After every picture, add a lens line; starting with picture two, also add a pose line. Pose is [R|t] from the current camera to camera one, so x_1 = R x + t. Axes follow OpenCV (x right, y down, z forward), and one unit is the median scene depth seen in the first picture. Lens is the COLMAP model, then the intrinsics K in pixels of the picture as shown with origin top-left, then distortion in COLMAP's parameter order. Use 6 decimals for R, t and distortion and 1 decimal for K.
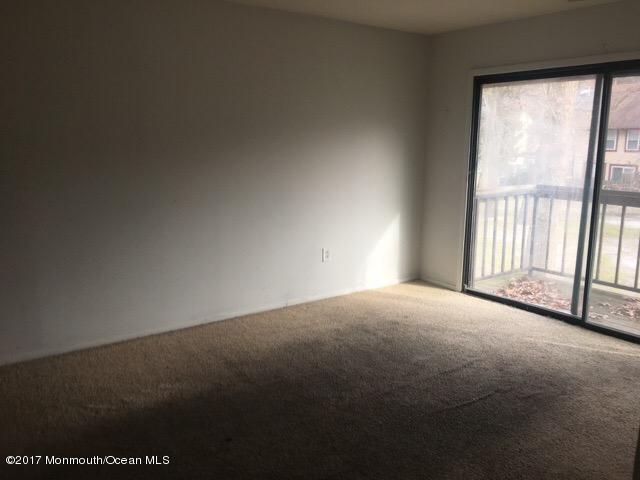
lens RADIAL K [[542.0, 0, 318.2], [0, 542.0, 236.4], [0, 0, 1]] dist [0.071531, -0.106151]
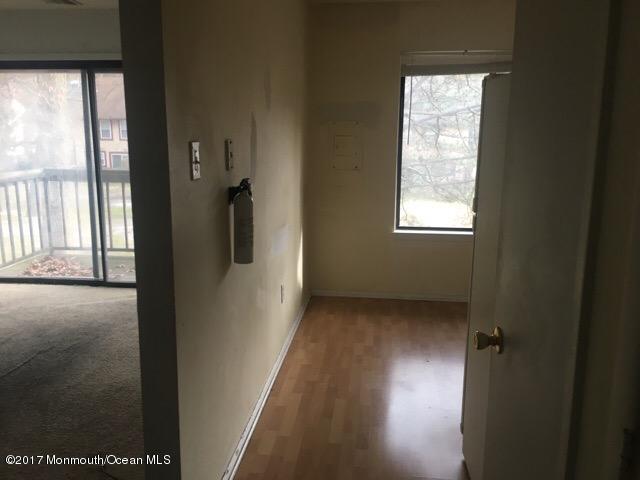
lens RADIAL K [[542.0, 0, 320.2], [0, 542.0, 236.7], [0, 0, 1]] dist [0.071531, -0.106151]
pose [[0.660654, -0.144395, 0.736672, -0.054157], [0.130662, 0.988466, 0.076570, 0.027053], [-0.739232, 0.045669, 0.671901, -0.117367]]
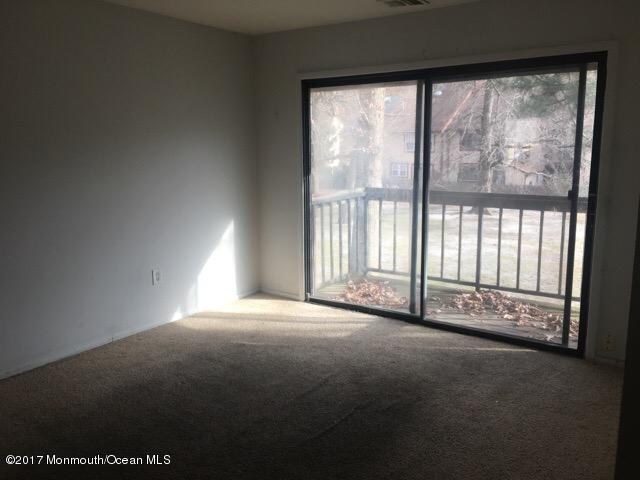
lens RADIAL K [[542.0, 0, 316.7], [0, 542.0, 233.8], [0, 0, 1]] dist [0.071531, -0.106151]
pose [[0.948236, -0.068403, 0.310111, -0.008794], [0.072299, 0.997382, -0.001071, -0.016015], [-0.309226, 0.023436, 0.950700, 0.075110]]
